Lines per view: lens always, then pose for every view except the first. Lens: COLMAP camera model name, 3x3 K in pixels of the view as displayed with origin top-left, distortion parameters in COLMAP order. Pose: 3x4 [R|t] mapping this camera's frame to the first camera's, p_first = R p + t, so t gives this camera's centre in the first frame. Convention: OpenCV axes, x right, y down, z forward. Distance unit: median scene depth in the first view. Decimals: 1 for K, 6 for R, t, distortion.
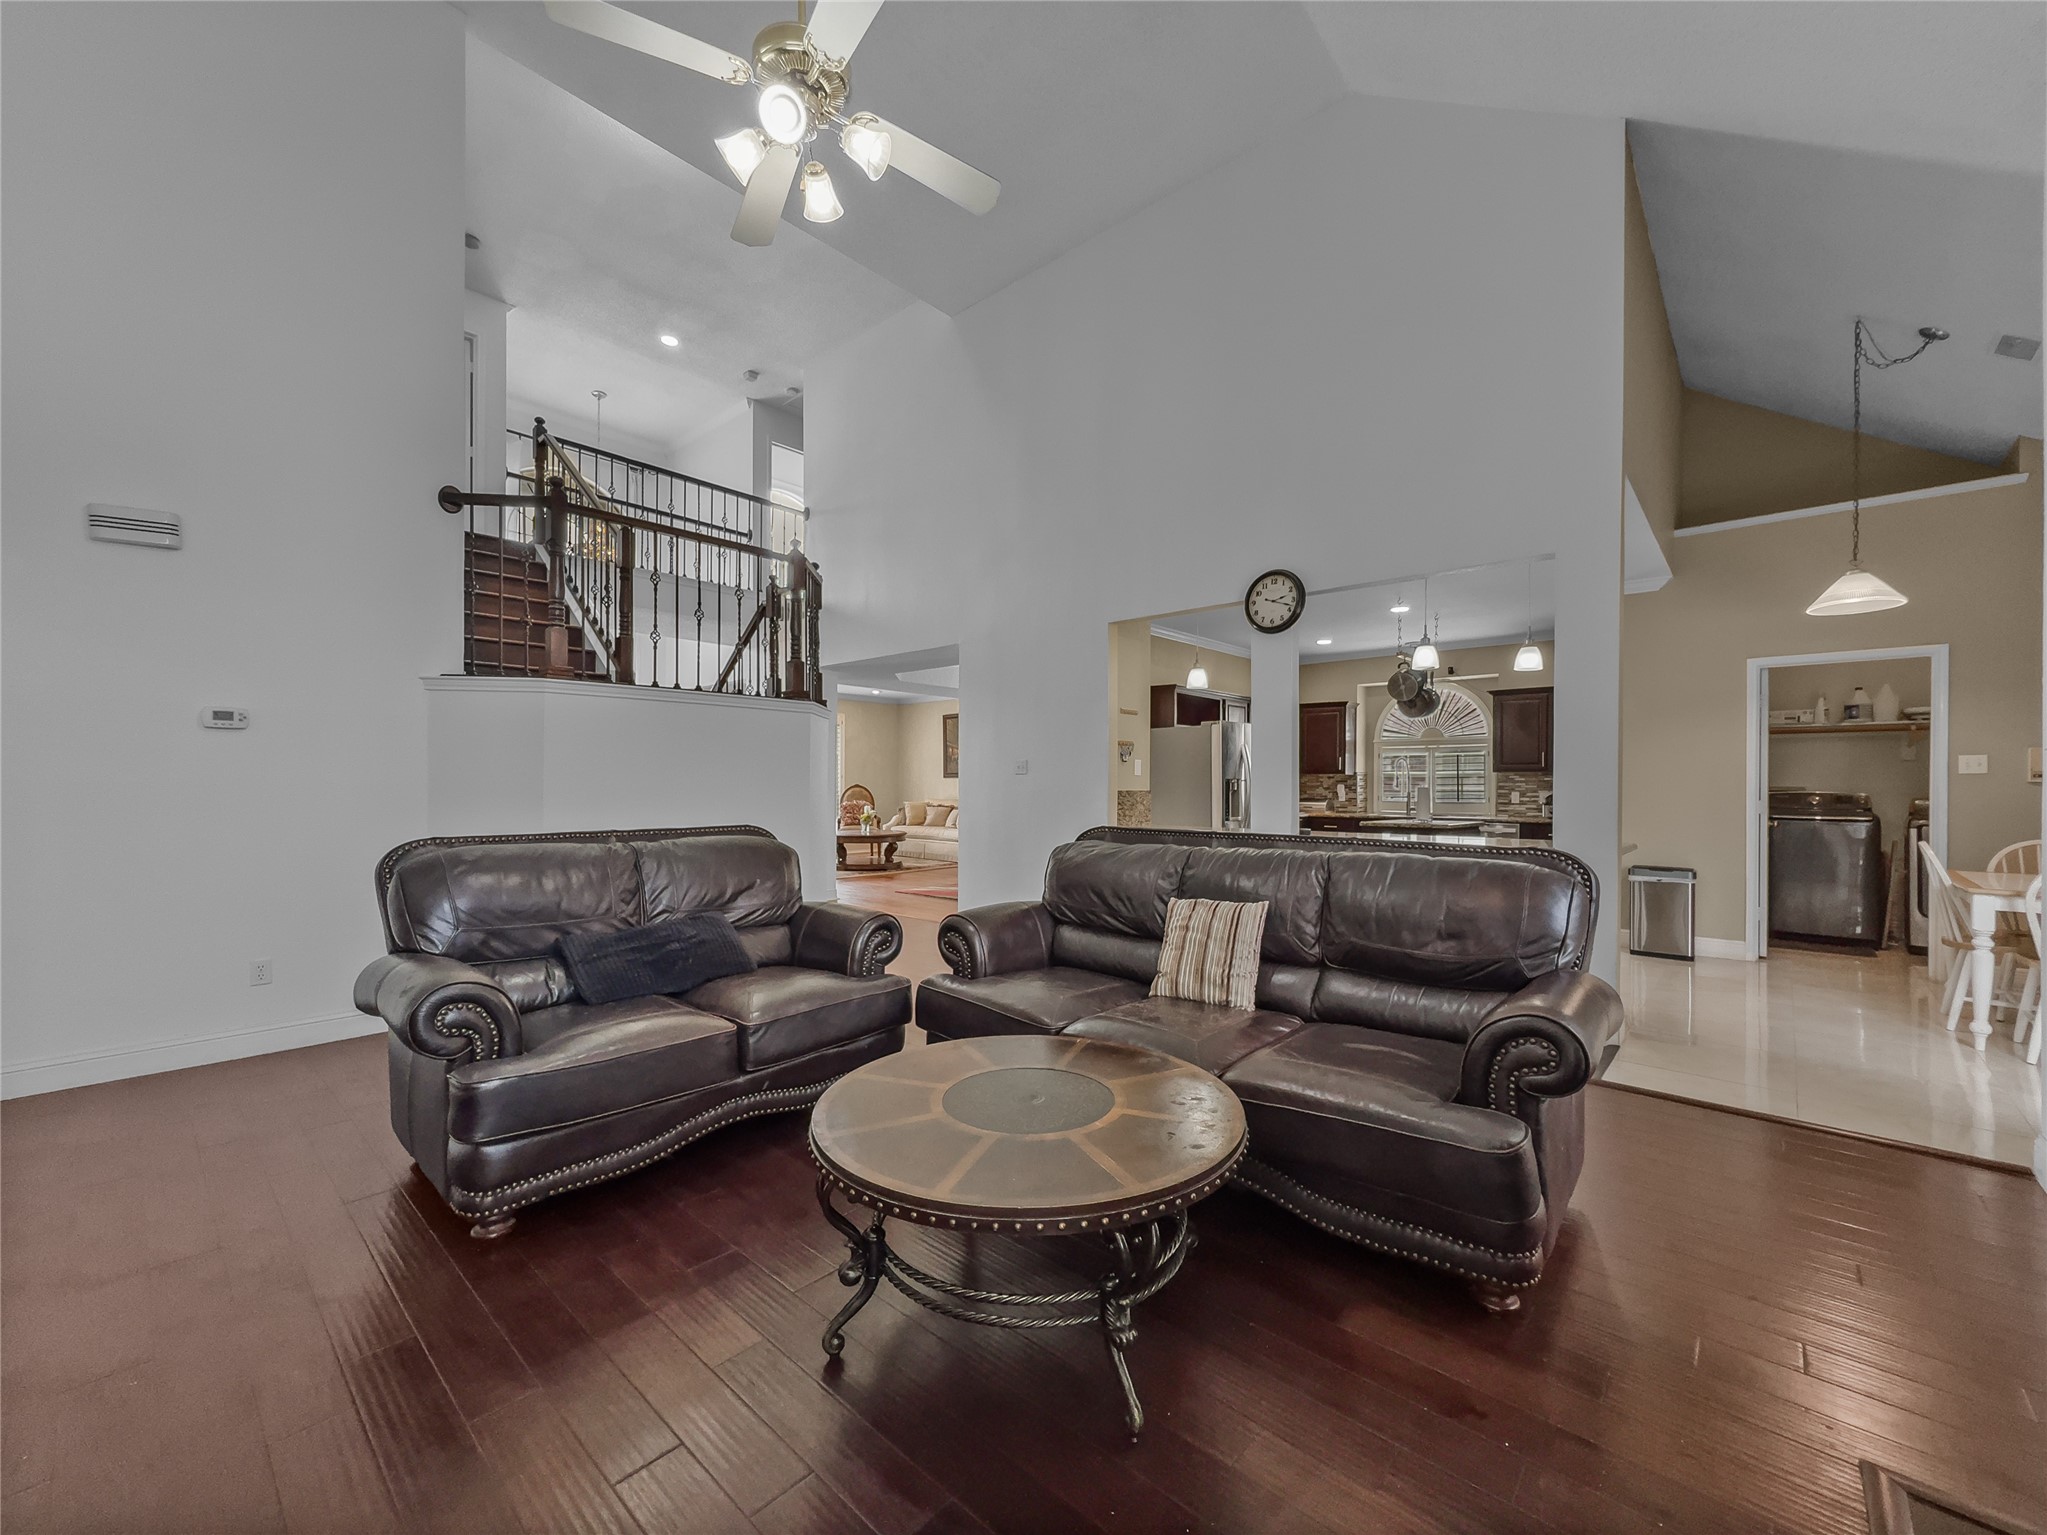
lens RADIAL K [[825.7, 0, 1028.2], [0, 825.7, 780.1], [0, 0, 1]] dist [0.001773, 0.001884]
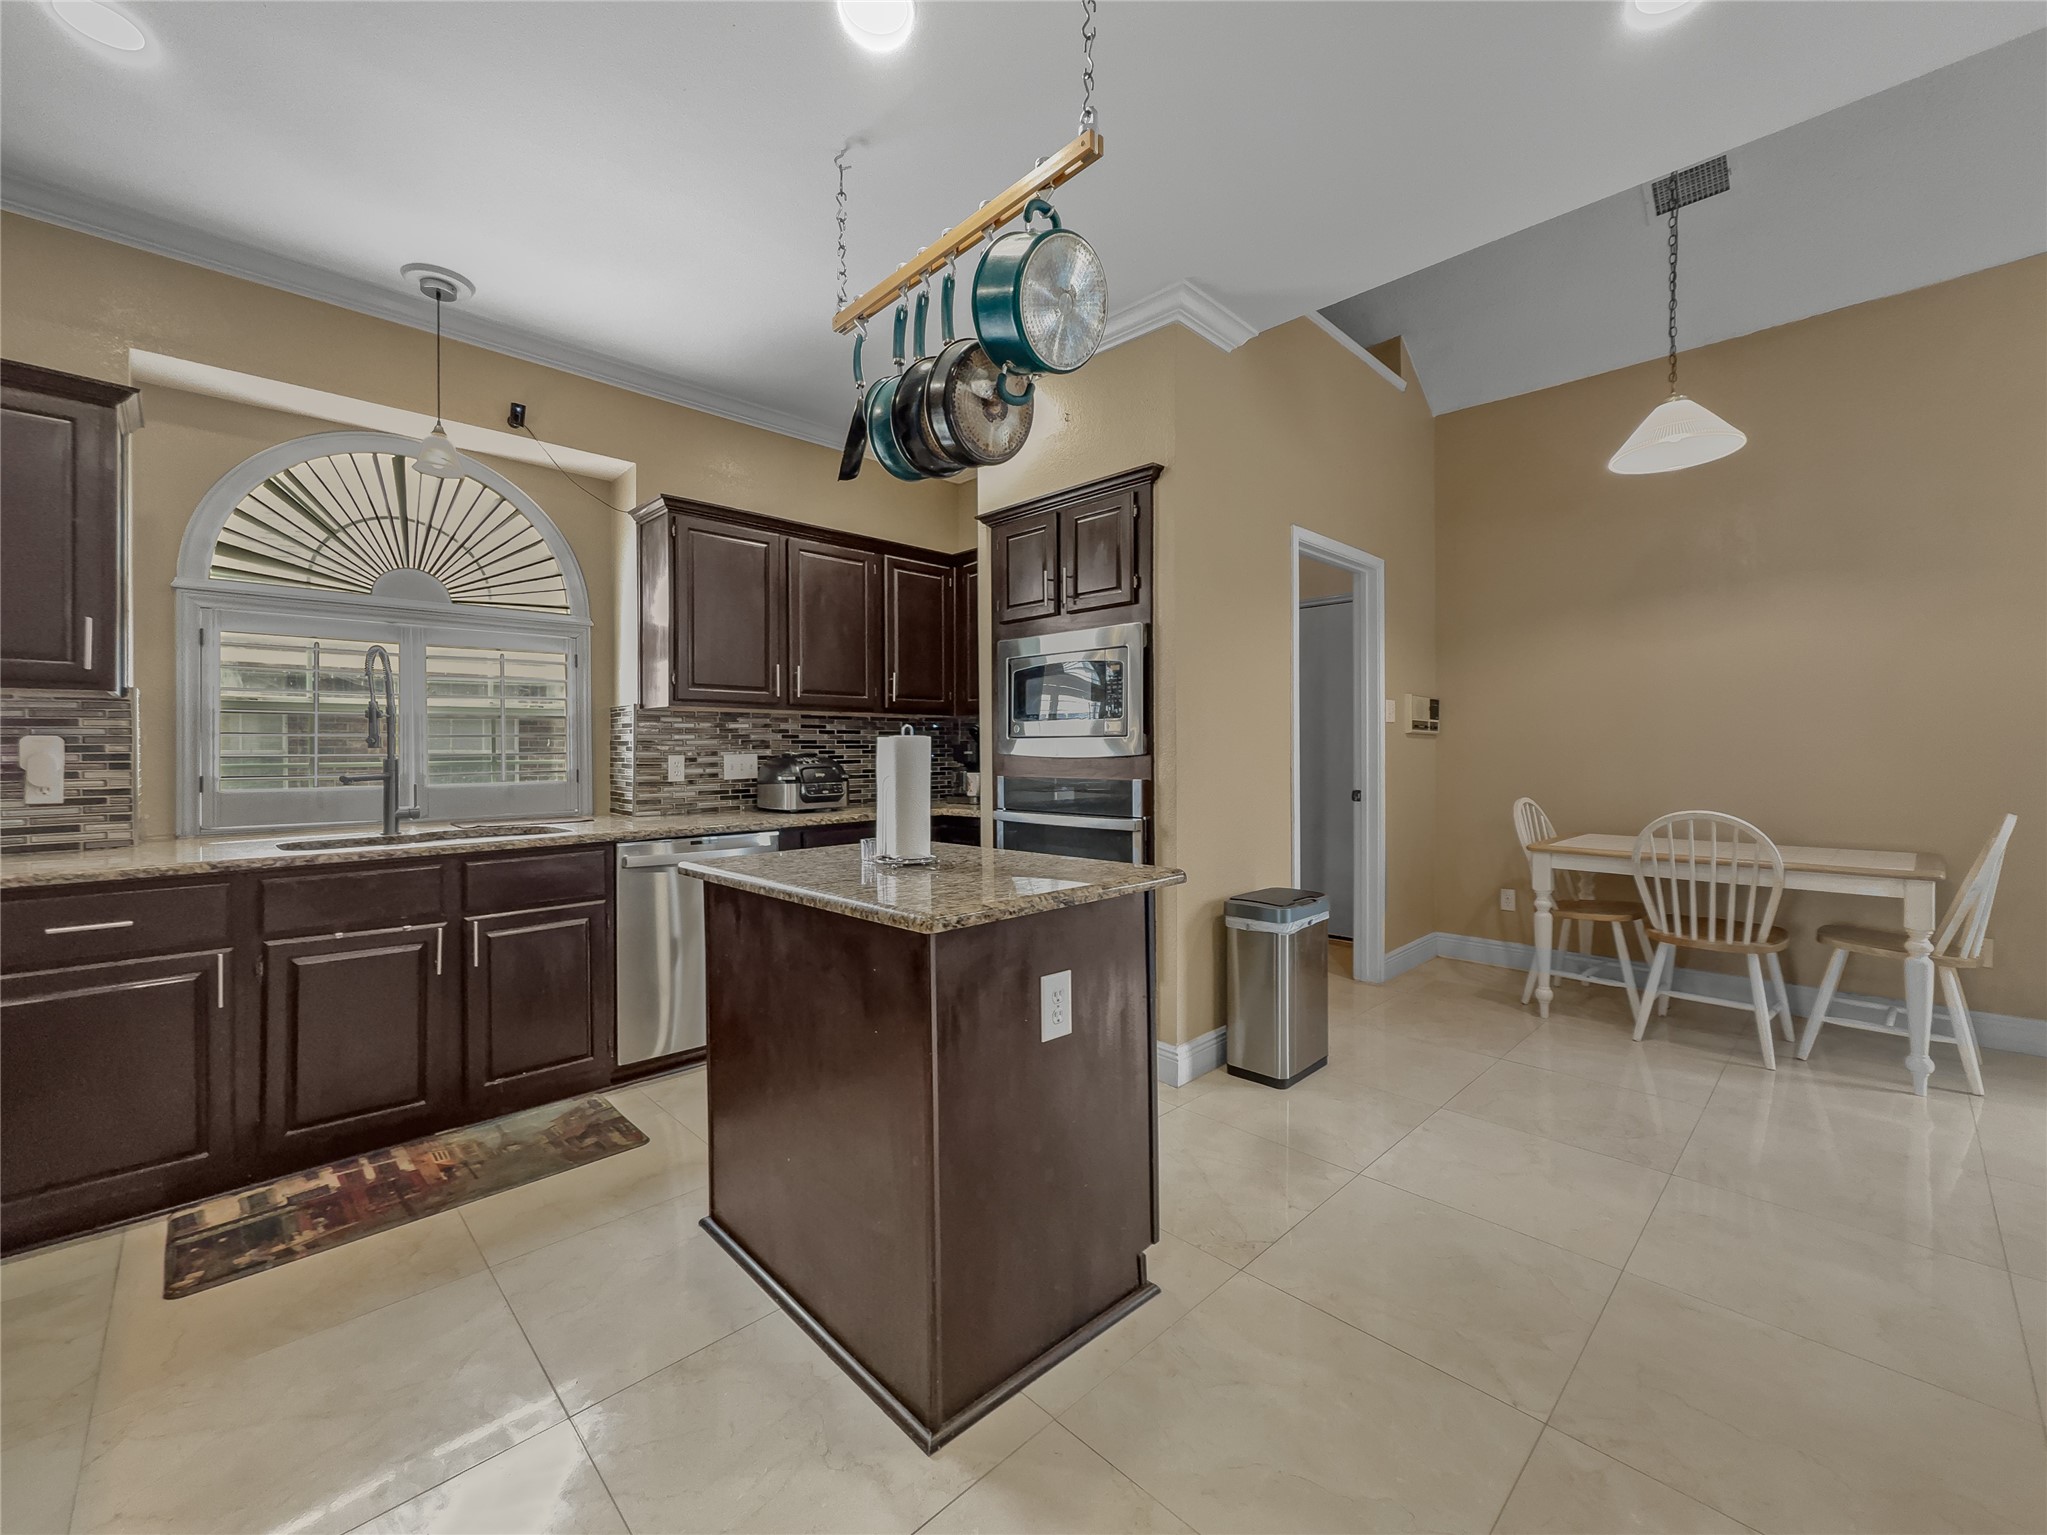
lens RADIAL K [[825.7, 0, 1027.5], [0, 825.7, 753.8], [0, 0, 1]] dist [0.001773, 0.001884]
pose [[0.039763, -0.007682, 0.999180, 0.272161], [0.001614, 0.999970, 0.007624, 0.016864], [-0.999208, 0.001309, 0.039775, 1.263649]]
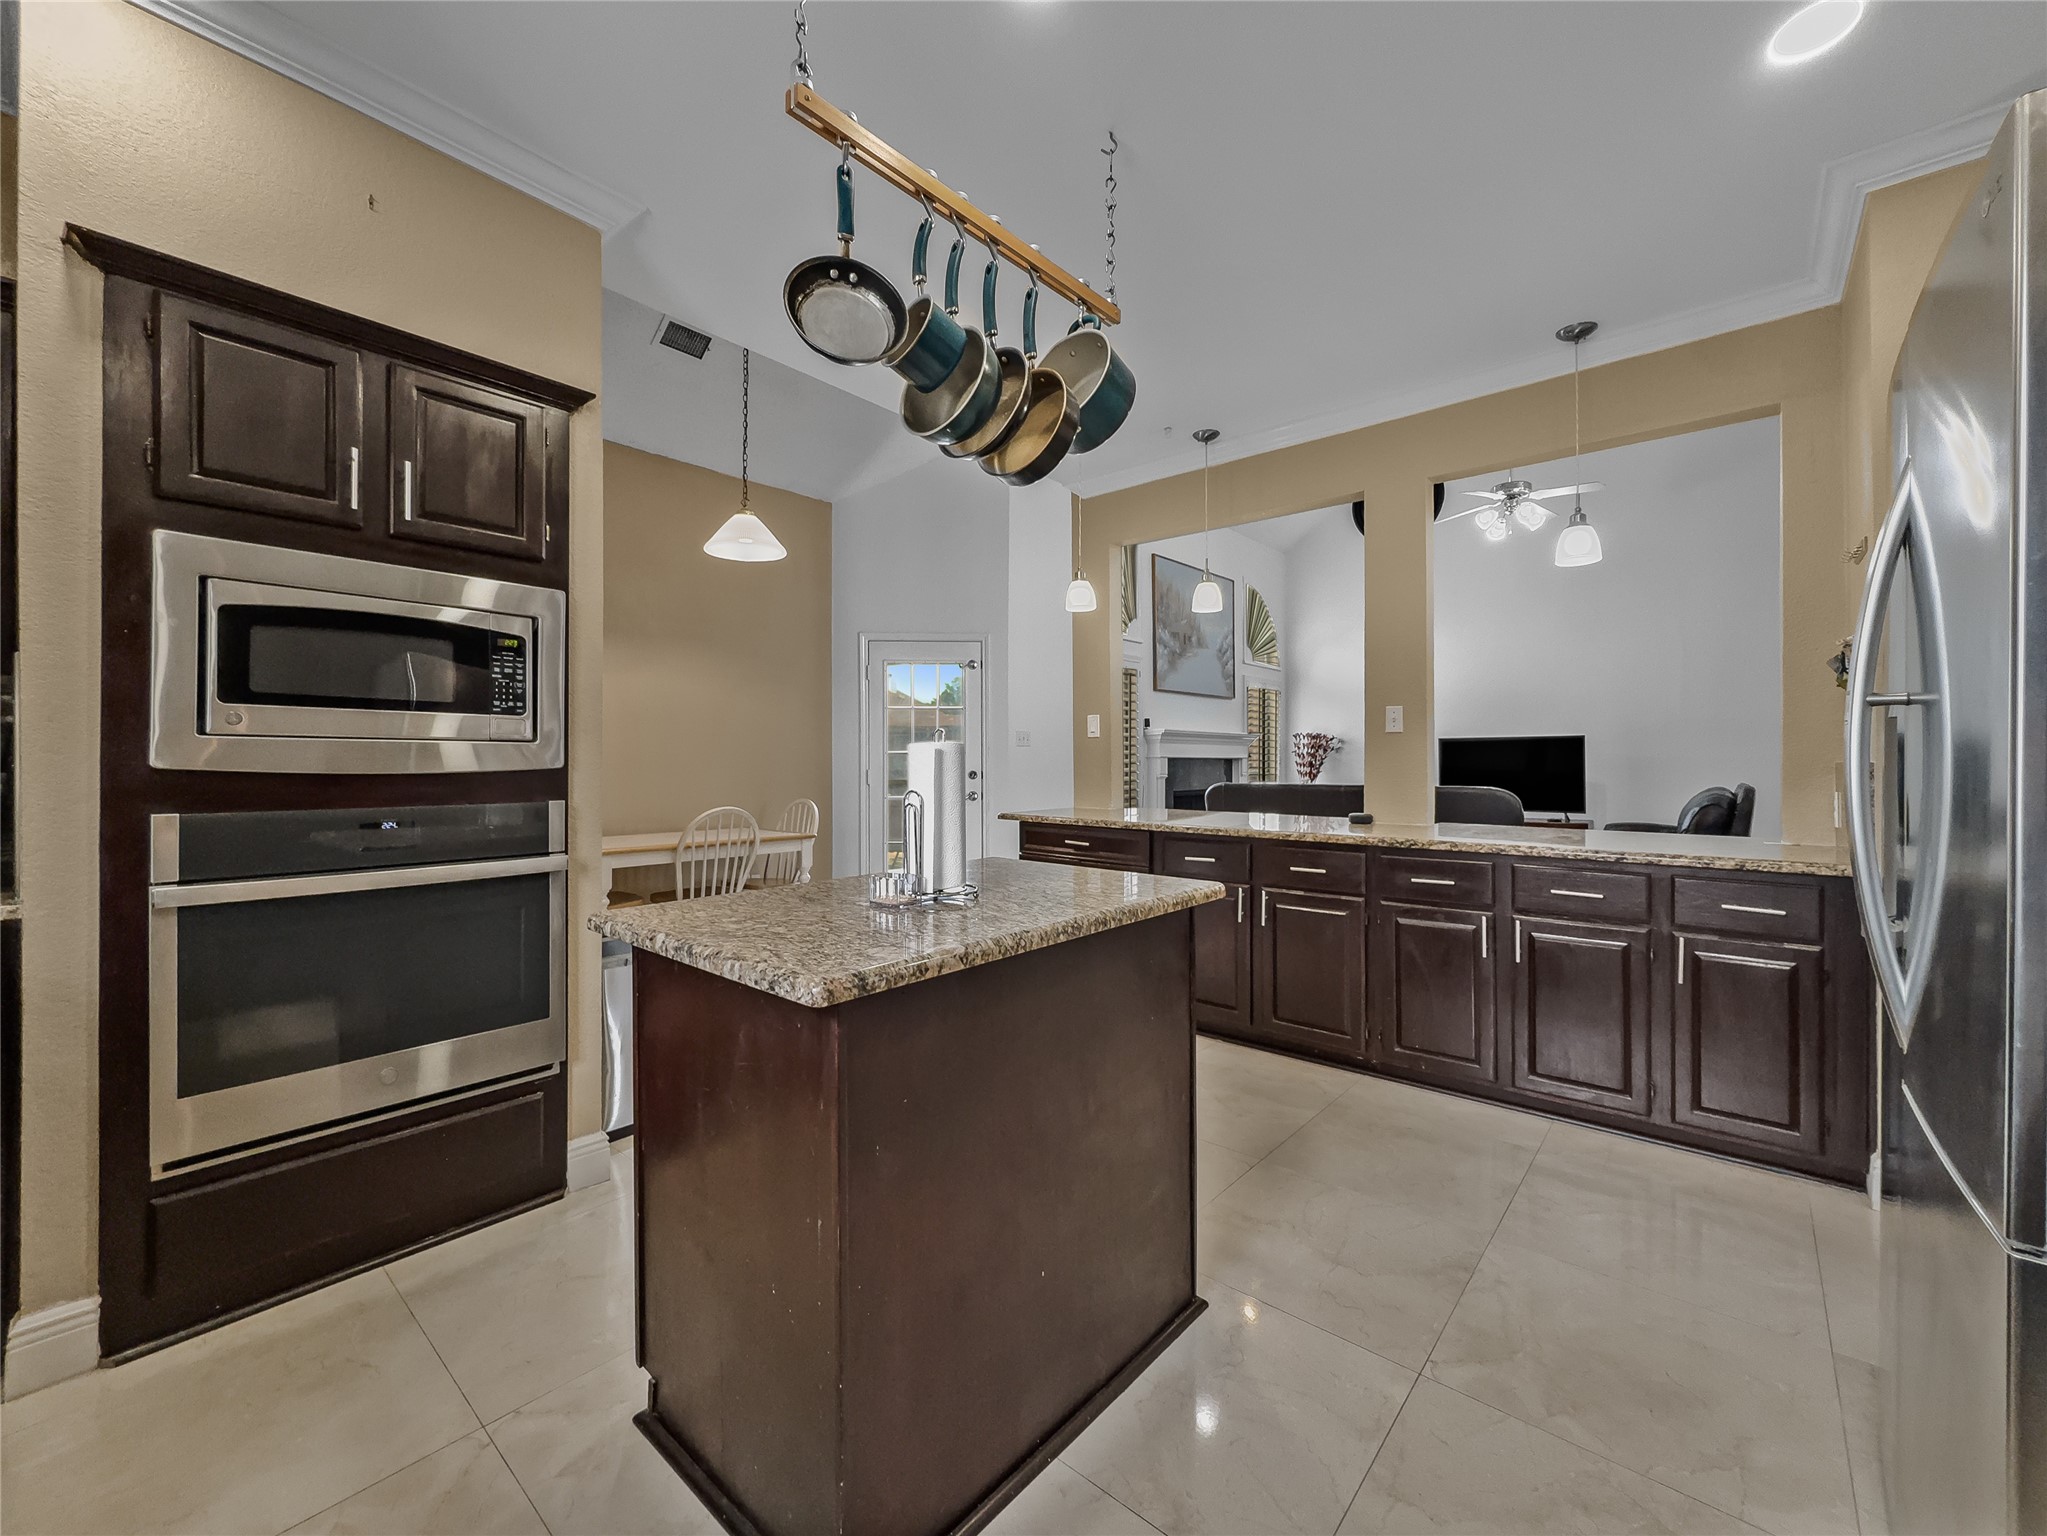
lens RADIAL K [[825.7, 0, 1018.2], [0, 825.7, 760.1], [0, 0, 1]] dist [0.001773, 0.001884]
pose [[-0.999624, -0.009045, -0.025899, 0.661259], [-0.008897, 0.999943, -0.005827, 0.018303], [0.025950, -0.005594, -0.999648, 1.688477]]
